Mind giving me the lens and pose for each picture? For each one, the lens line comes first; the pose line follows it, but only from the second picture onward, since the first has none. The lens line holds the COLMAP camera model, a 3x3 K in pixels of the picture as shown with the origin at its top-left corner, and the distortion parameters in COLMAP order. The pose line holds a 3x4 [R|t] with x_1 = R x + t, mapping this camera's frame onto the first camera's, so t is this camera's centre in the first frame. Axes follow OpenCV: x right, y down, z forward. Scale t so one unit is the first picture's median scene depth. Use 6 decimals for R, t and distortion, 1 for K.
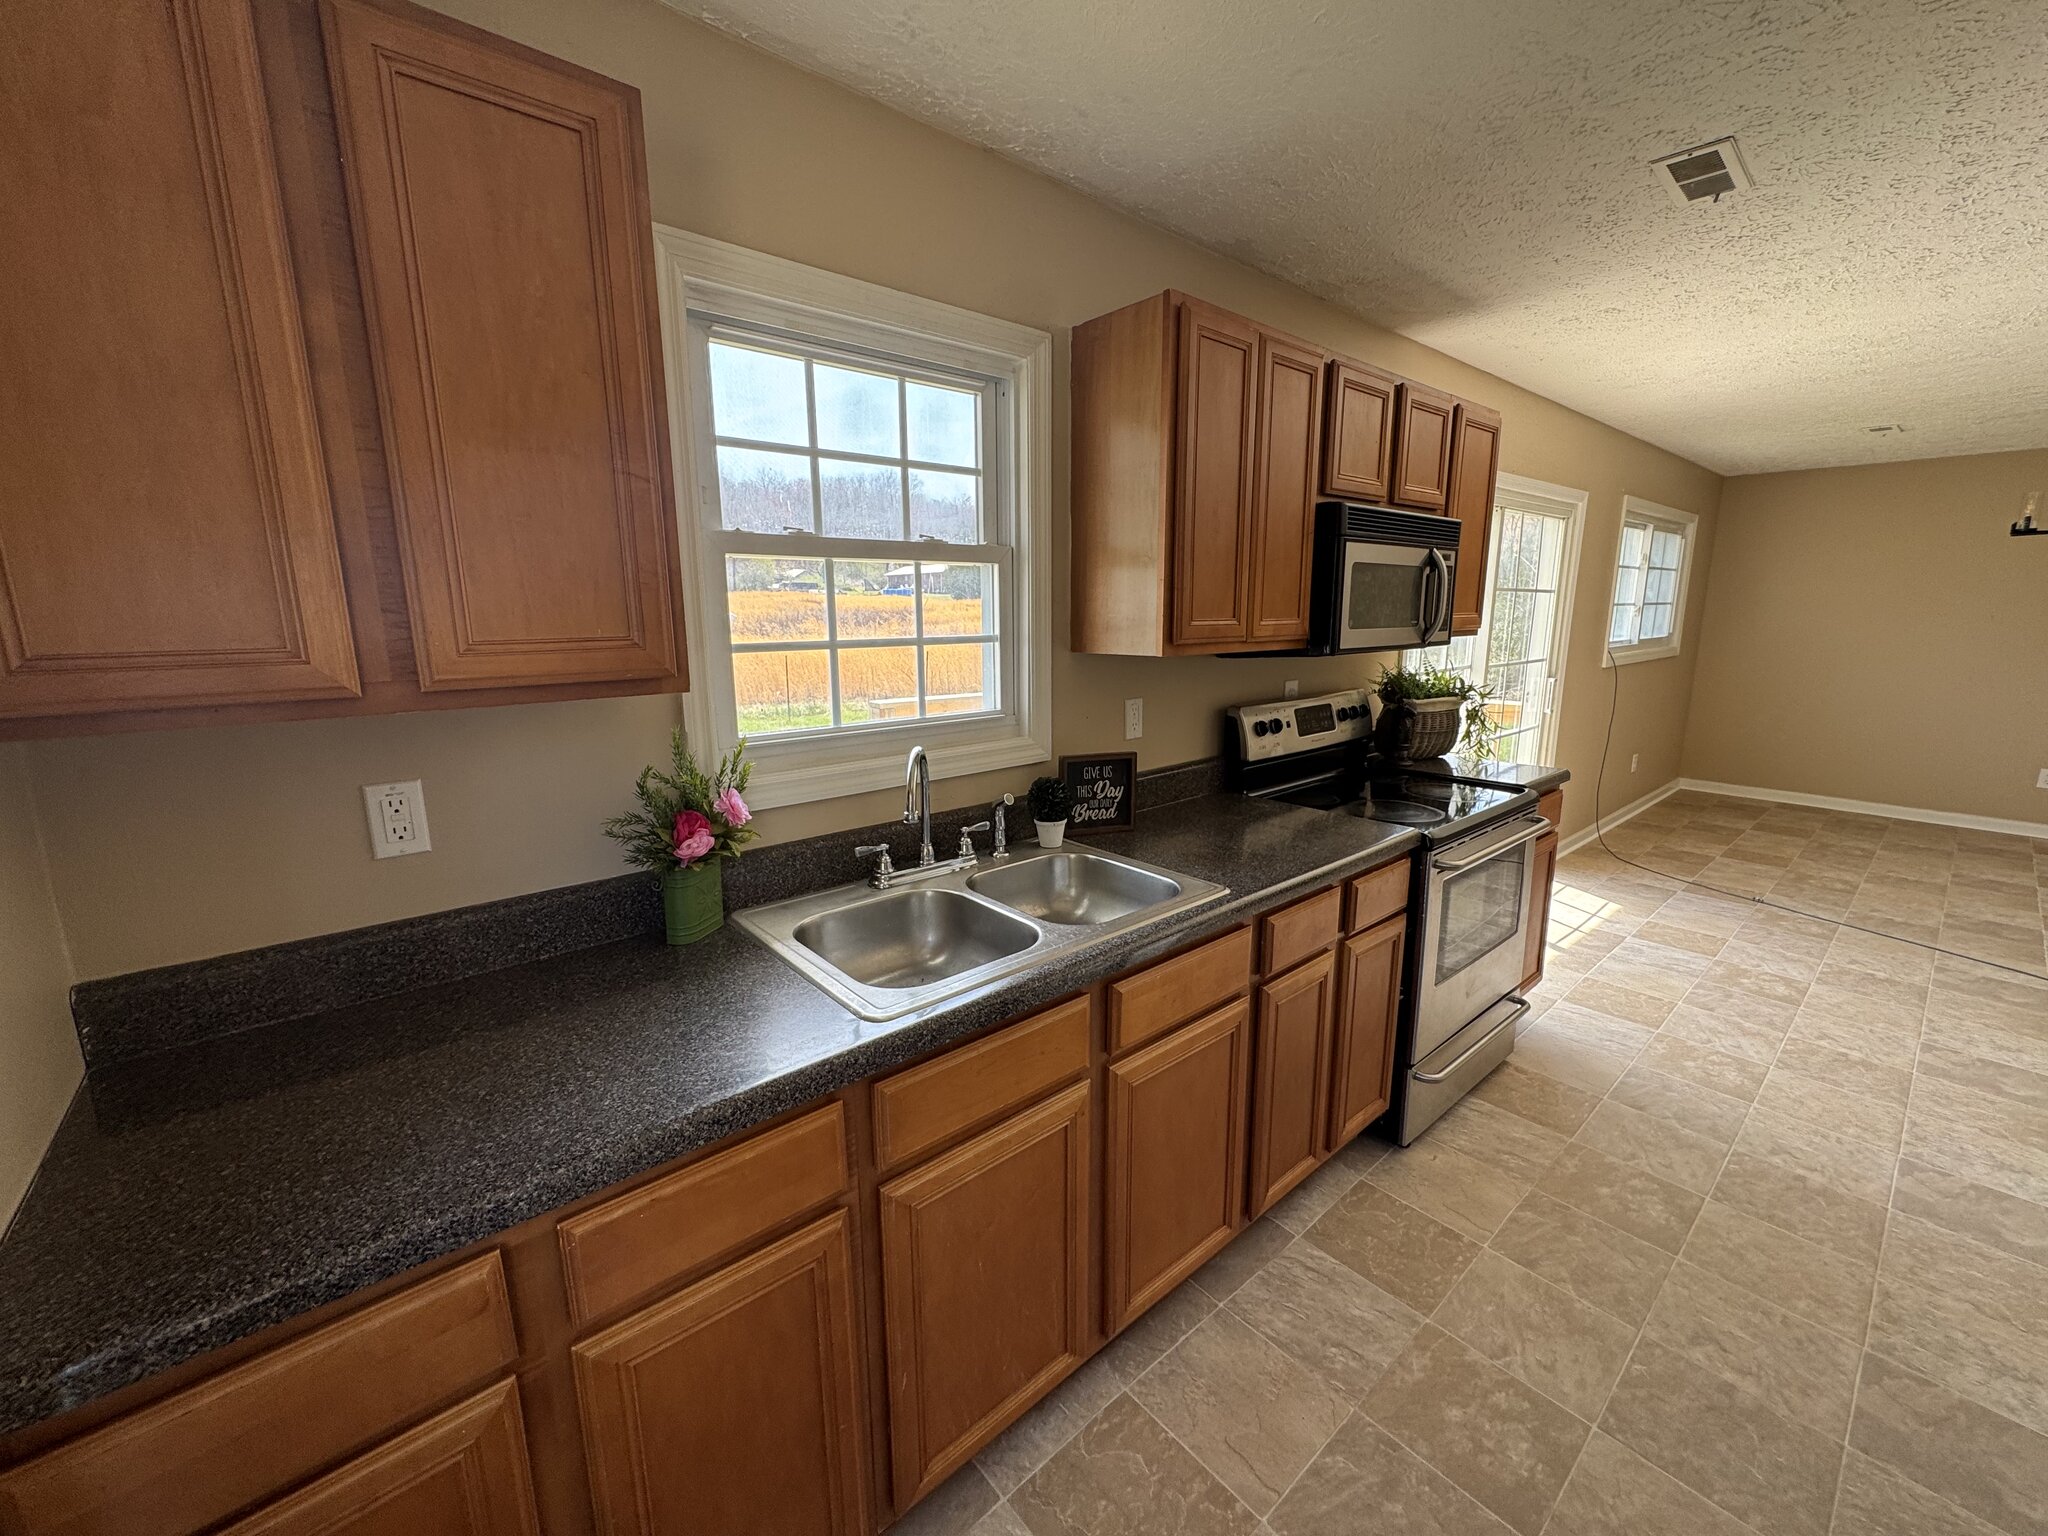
lens RADIAL K [[820.8, 0, 1023.9], [0, 820.8, 767.0], [0, 0, 1]] dist [0.000985, -0.000123]
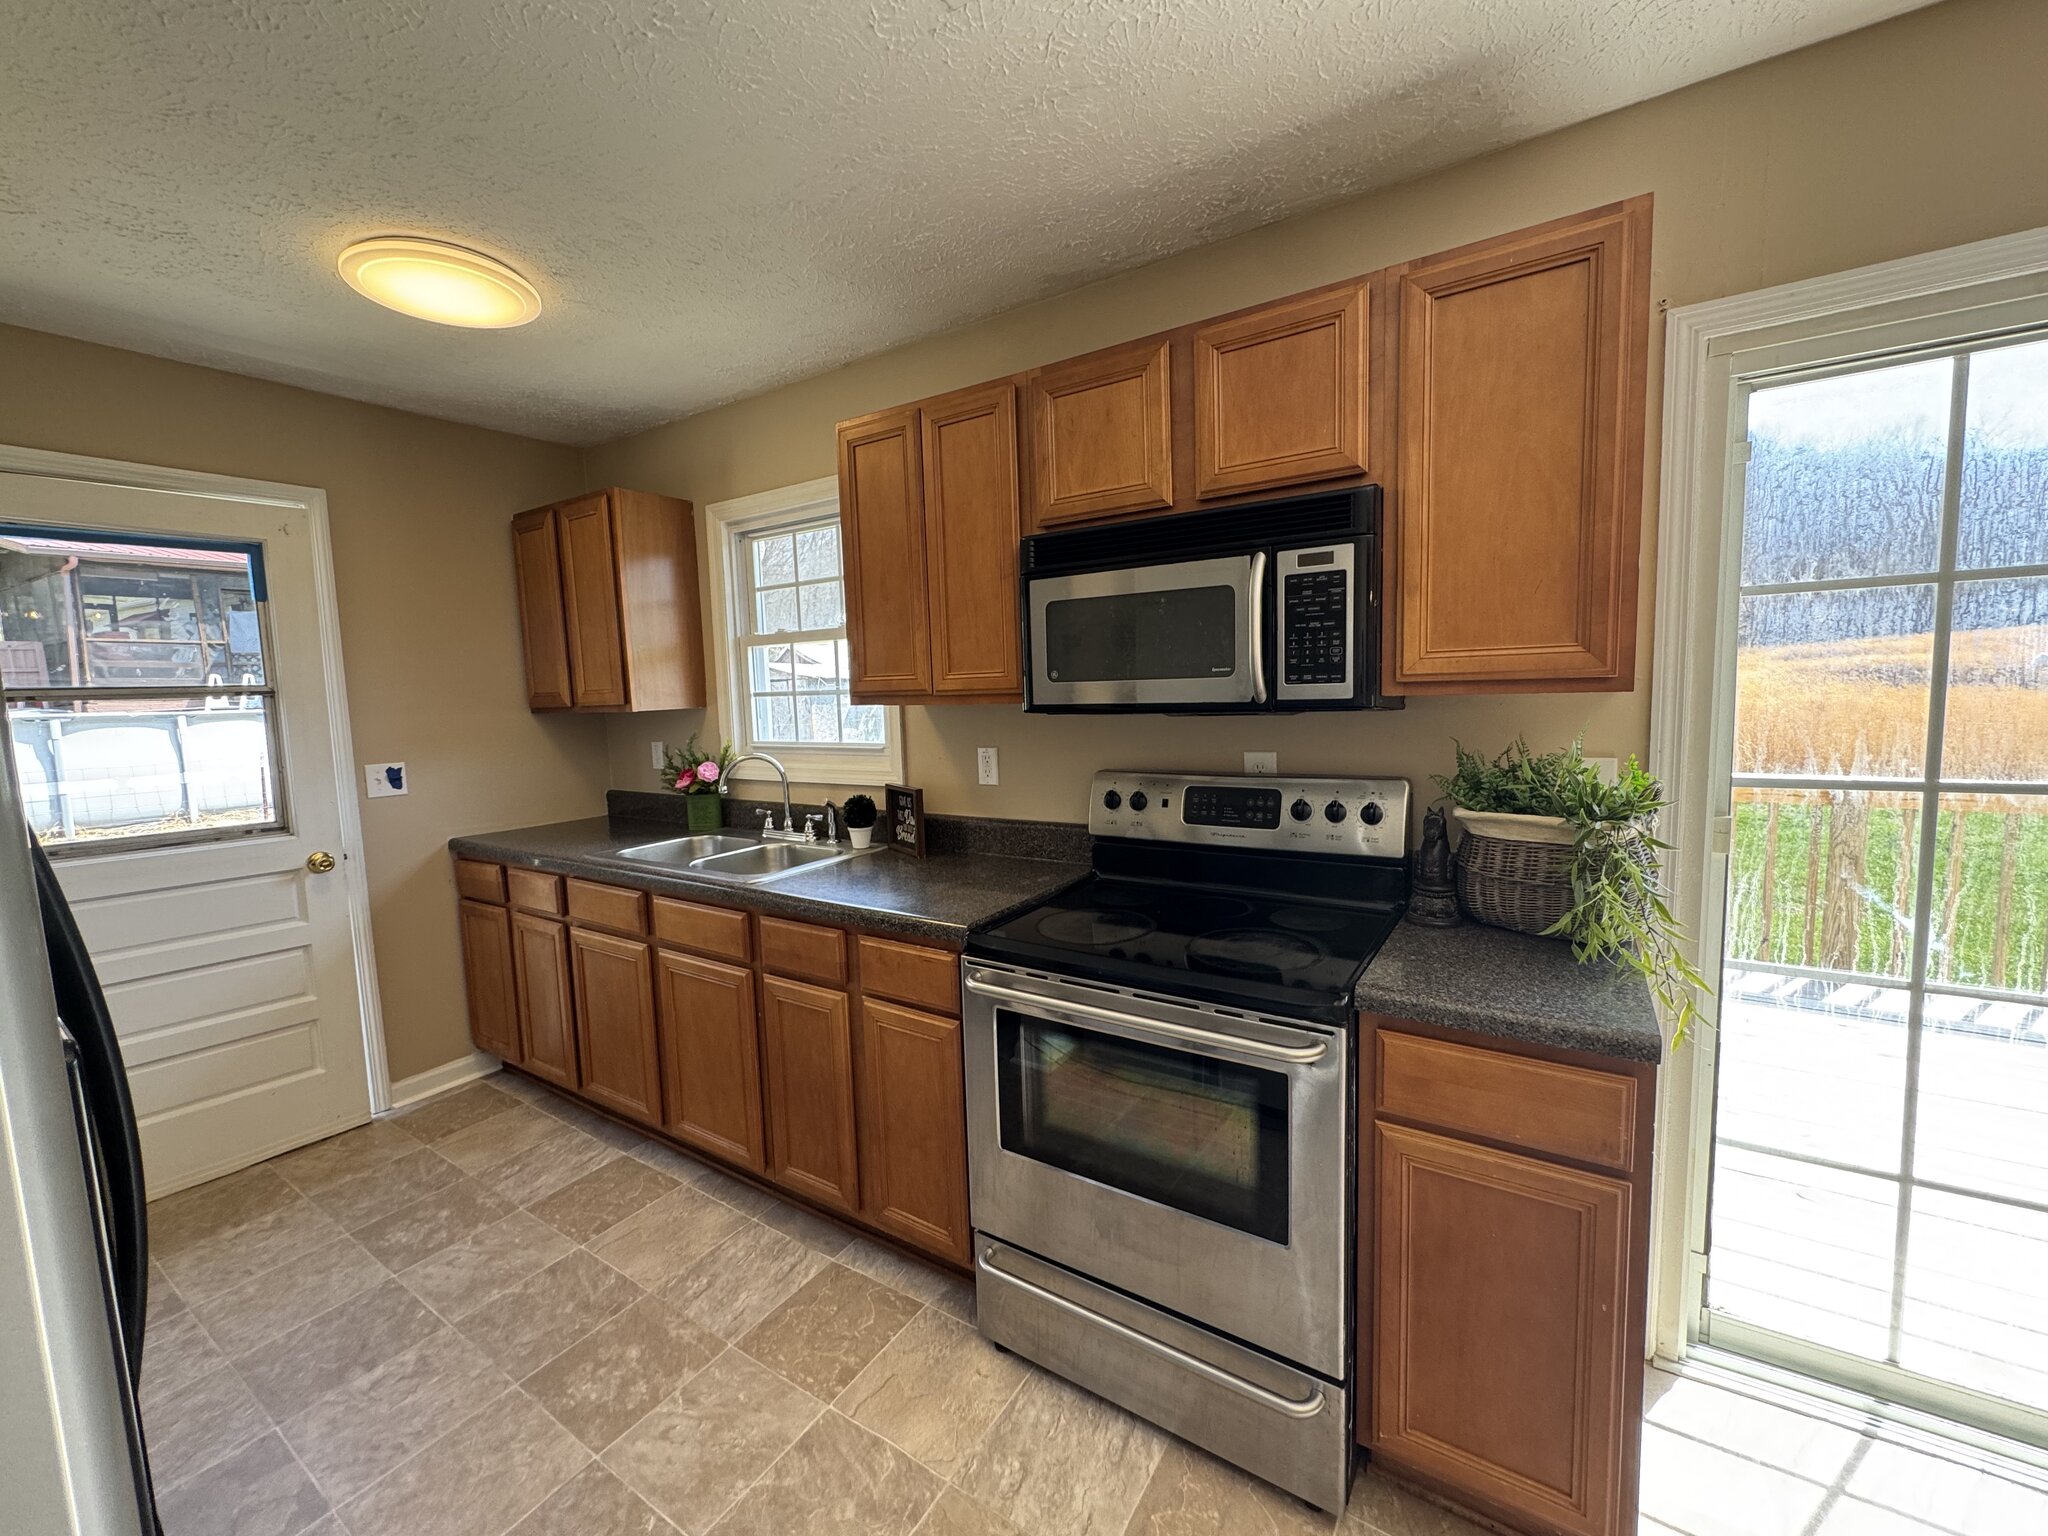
lens RADIAL K [[820.8, 0, 1023.9], [0, 820.8, 768.9], [0, 0, 1]] dist [0.000985, -0.000123]
pose [[0.280450, 0.093528, -0.955301, 1.532273], [-0.152707, 0.986913, 0.051793, -0.154757], [0.947644, 0.131356, 0.291062, 0.963489]]
